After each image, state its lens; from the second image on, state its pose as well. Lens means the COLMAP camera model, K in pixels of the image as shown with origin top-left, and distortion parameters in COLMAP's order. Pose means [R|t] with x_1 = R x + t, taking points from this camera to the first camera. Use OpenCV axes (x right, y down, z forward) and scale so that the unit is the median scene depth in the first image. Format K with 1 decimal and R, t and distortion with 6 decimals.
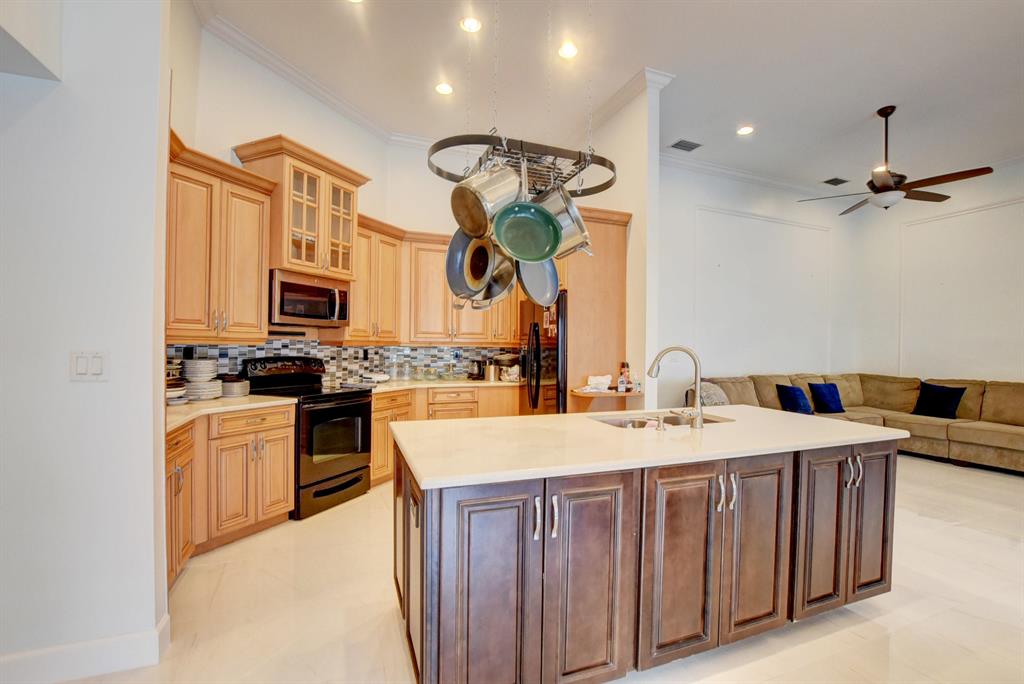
lens RADIAL K [[450.1, 0, 510.8], [0, 450.1, 348.8], [0, 0, 1]] dist [-0.030995, 0.001692]
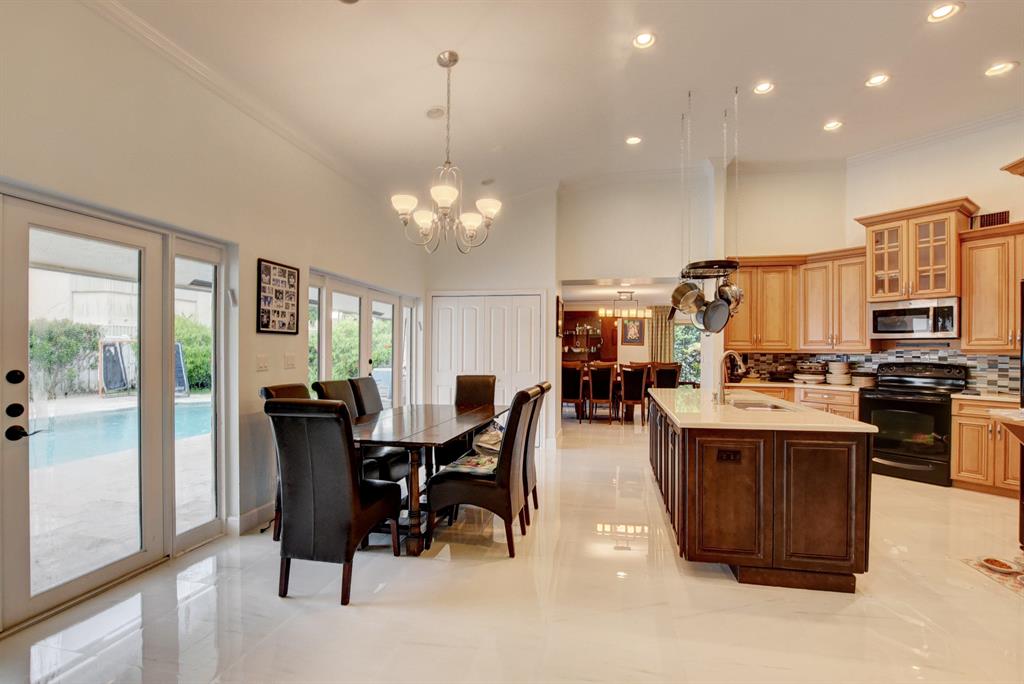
lens RADIAL K [[450.1, 0, 516.4], [0, 450.1, 348.5], [0, 0, 1]] dist [-0.030995, 0.001692]
pose [[-0.543346, -0.018061, -0.839315, 1.143082], [-0.015338, 0.999815, -0.011585, 0.008058], [0.839369, 0.006579, -0.543523, 0.678898]]
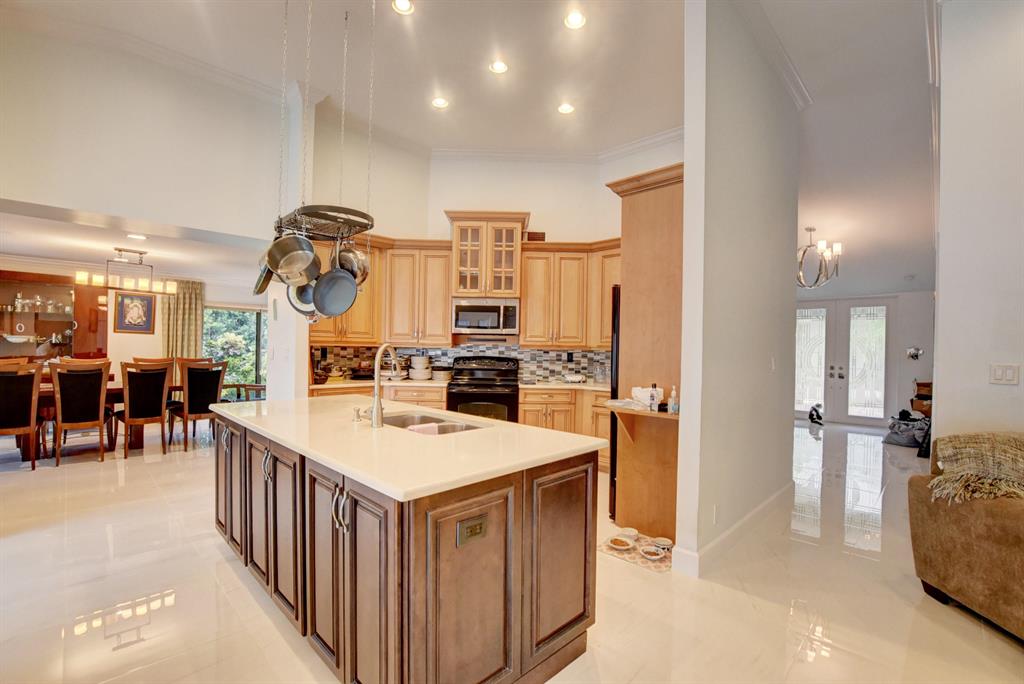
lens RADIAL K [[450.1, 0, 513.2], [0, 450.1, 349.6], [0, 0, 1]] dist [-0.030995, 0.001692]
pose [[0.415272, -0.001692, -0.909696, 0.789979], [-0.015162, 0.999847, -0.008780, 0.006190], [0.909571, 0.017439, 0.415183, 0.466513]]
